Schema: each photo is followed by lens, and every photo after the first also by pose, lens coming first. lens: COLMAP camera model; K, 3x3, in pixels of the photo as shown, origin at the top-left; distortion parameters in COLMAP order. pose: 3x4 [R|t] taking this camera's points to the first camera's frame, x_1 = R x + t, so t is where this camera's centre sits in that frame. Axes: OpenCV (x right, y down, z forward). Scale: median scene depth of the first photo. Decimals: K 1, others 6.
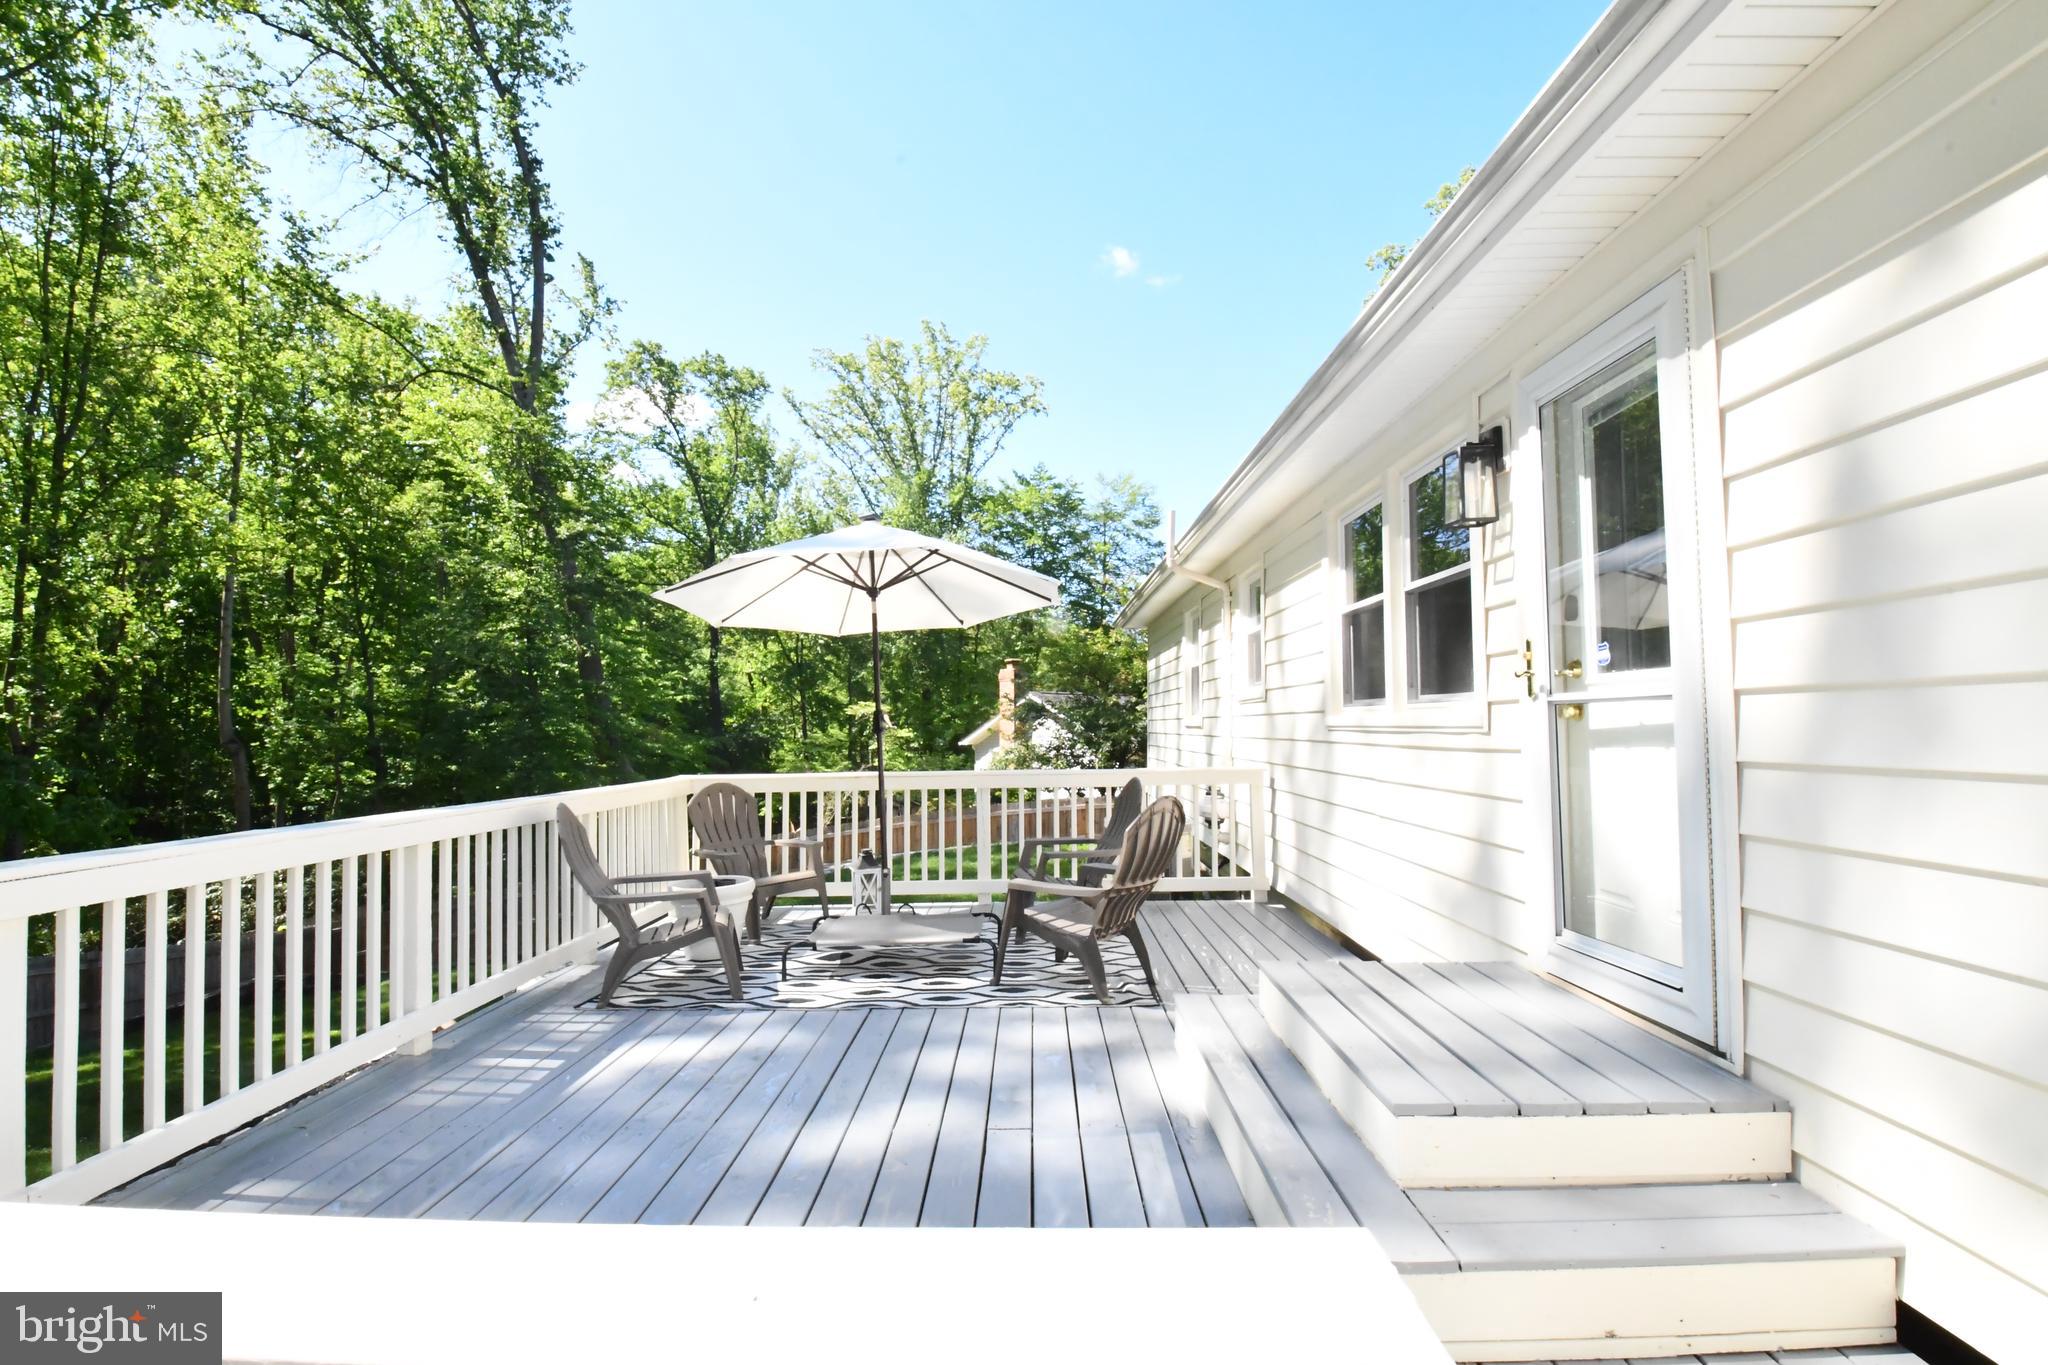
lens RADIAL K [[897.9, 0, 1011.1], [0, 897.9, 681.7], [0, 0, 1]] dist [0.000148, -0.016934]
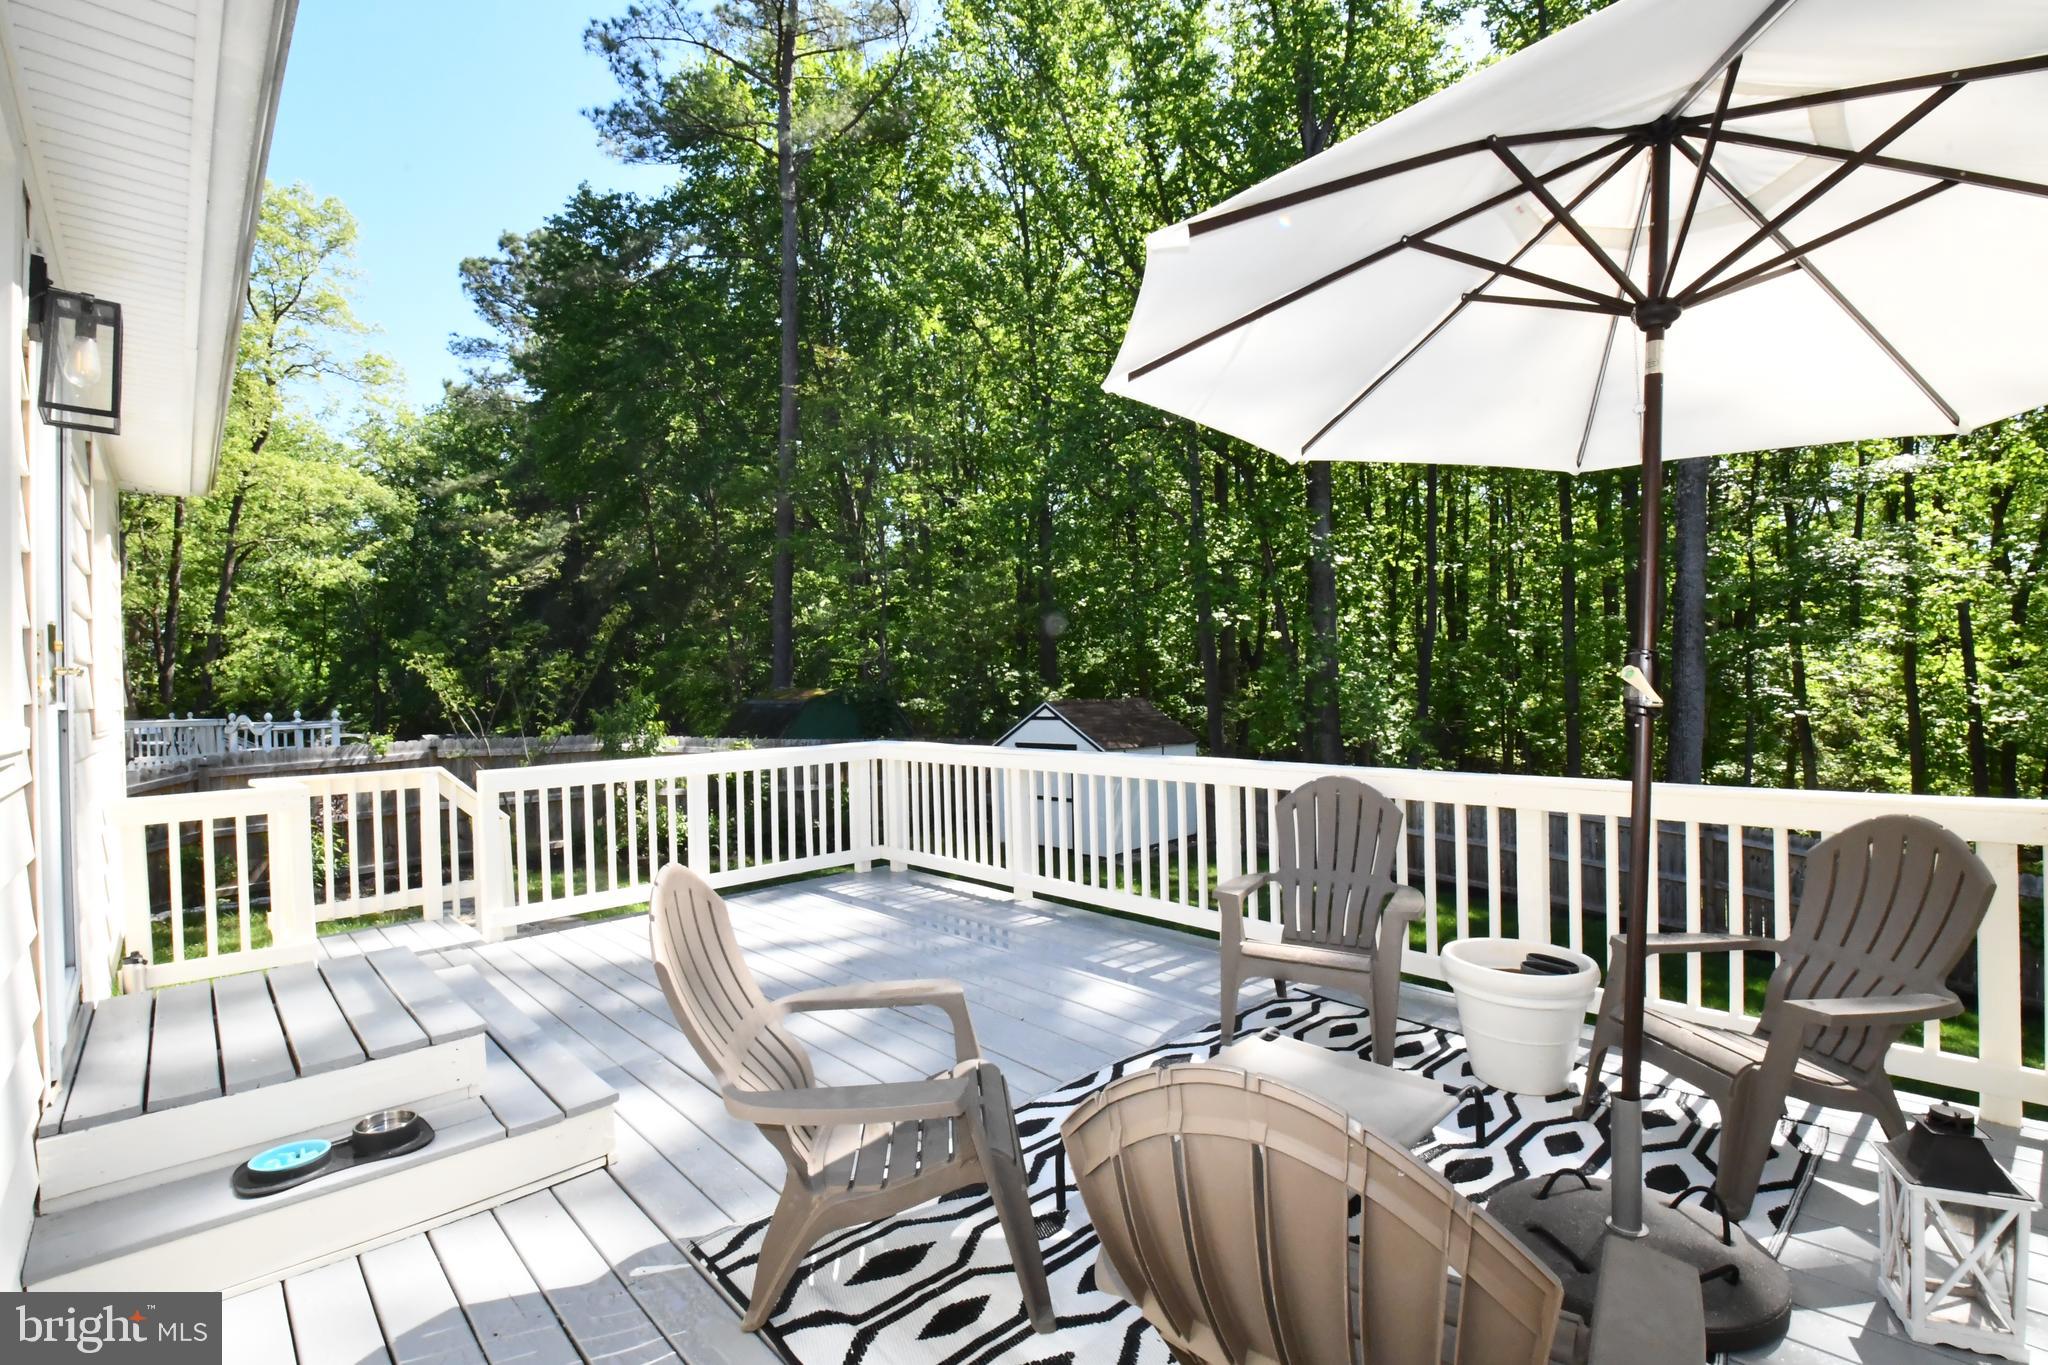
lens RADIAL K [[897.9, 0, 1011.1], [0, 897.9, 681.7], [0, 0, 1]] dist [0.000148, -0.016934]
pose [[-0.714608, 0.044314, -0.698120, 0.420177], [0.091963, 0.995281, -0.030958, 0.044973], [0.693453, -0.086324, -0.715311, 1.639284]]
